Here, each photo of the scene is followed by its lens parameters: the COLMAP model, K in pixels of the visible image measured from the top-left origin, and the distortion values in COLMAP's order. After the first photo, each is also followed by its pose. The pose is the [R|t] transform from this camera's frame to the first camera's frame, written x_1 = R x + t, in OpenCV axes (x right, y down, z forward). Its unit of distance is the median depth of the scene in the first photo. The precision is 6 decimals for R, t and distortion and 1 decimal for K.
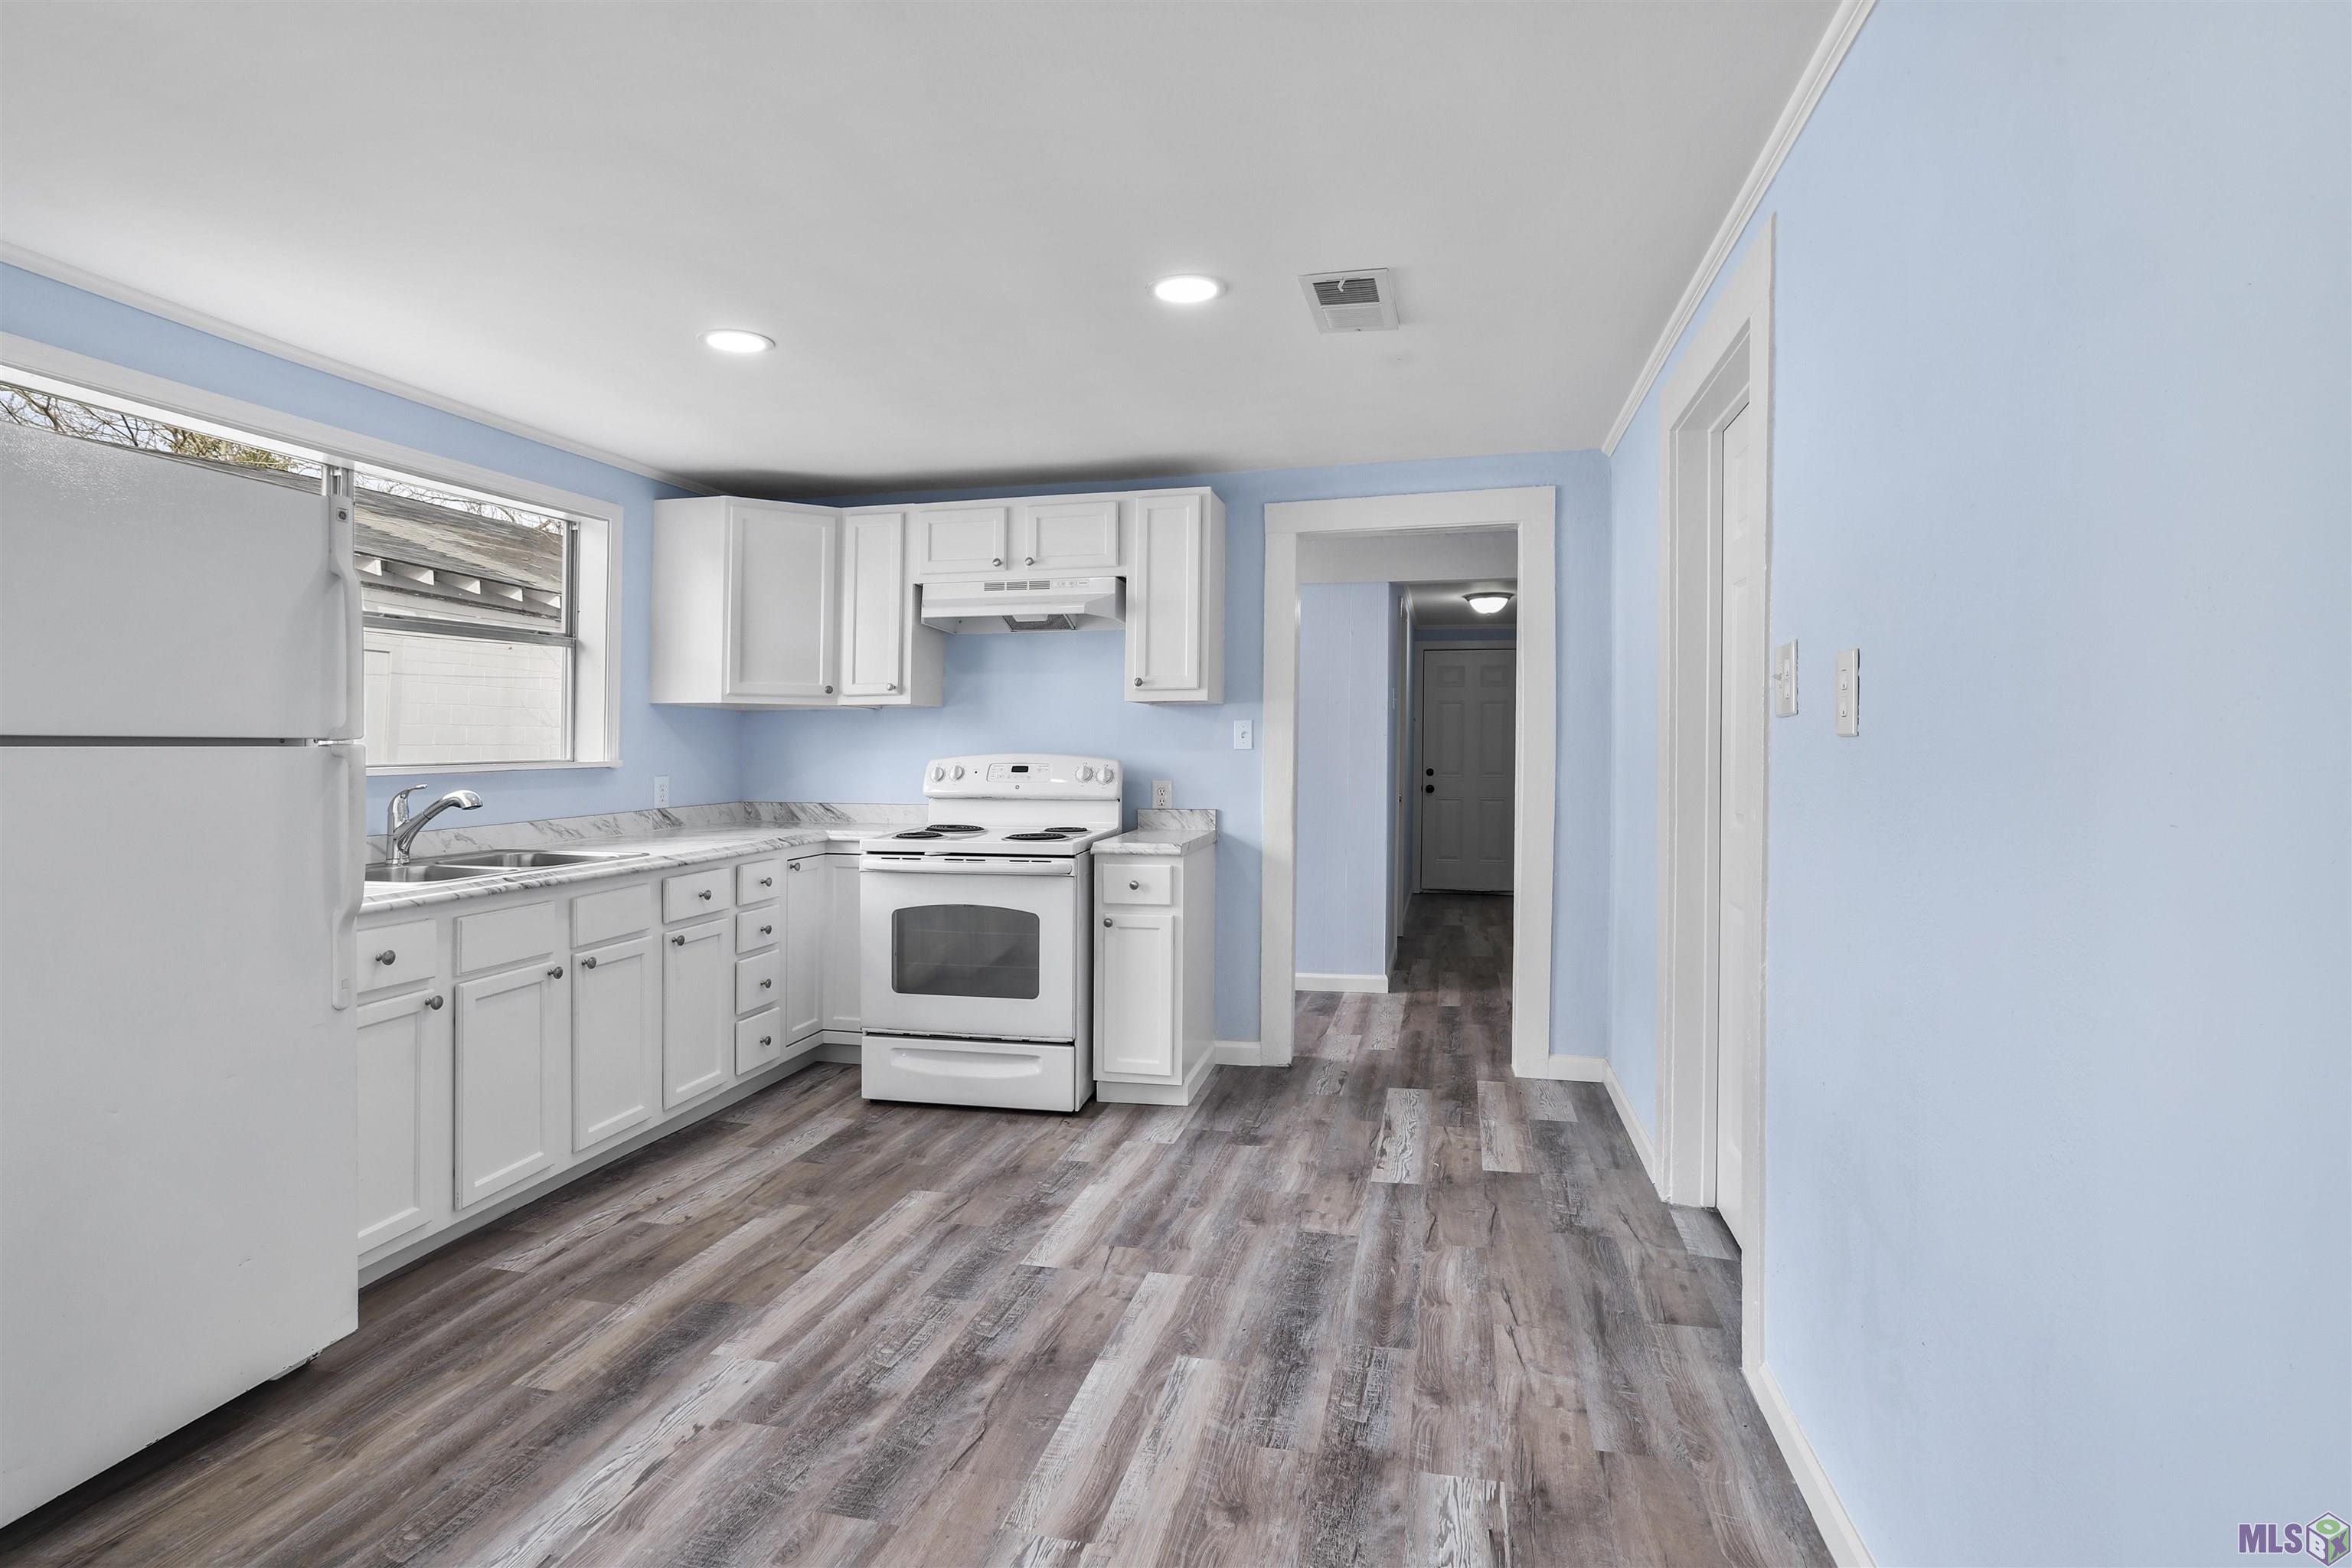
lens RADIAL K [[1154.0, 0, 1174.0], [0, 1154.0, 753.4], [0, 0, 1]] dist [0.002333, 0.001171]
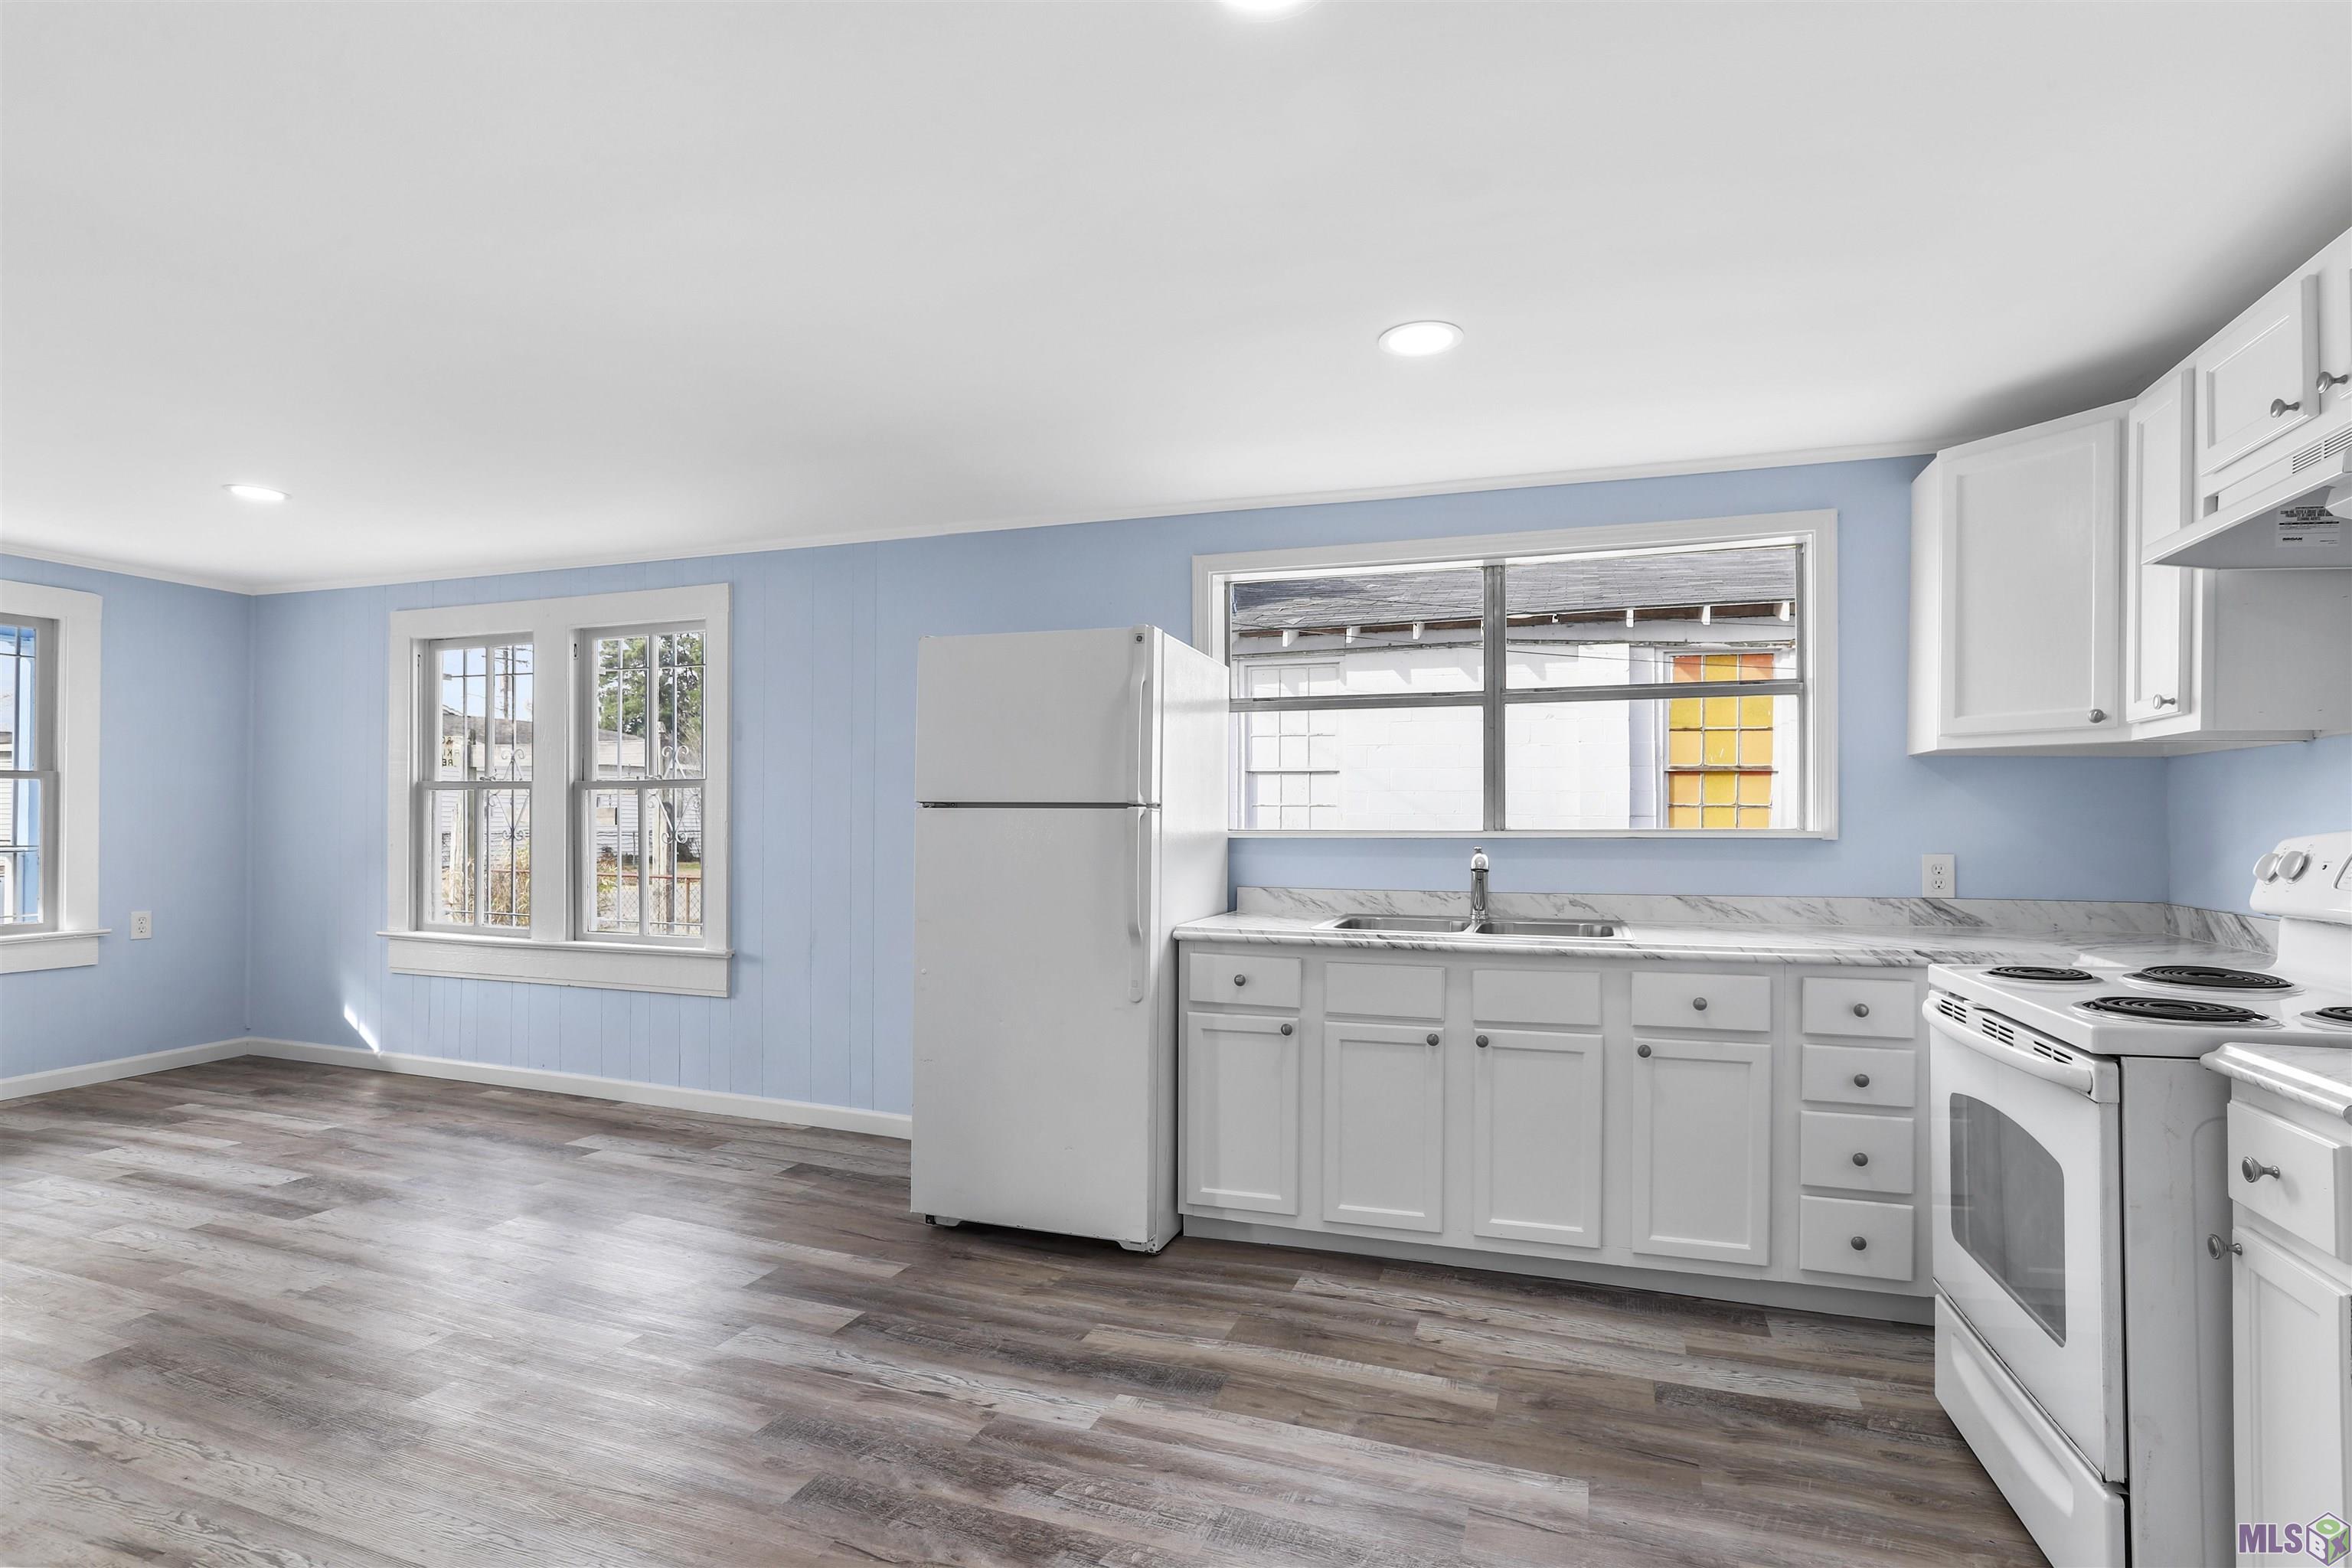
lens RADIAL K [[1152.2, 0, 1169.2], [0, 1152.2, 815.0], [0, 0, 1]] dist [-0.040192, 0.000723]
pose [[-0.101434, -0.003806, -0.994835, 0.483647], [-0.011232, 0.999933, -0.002680, 0.003487], [0.994779, 0.010903, -0.101470, 0.906428]]
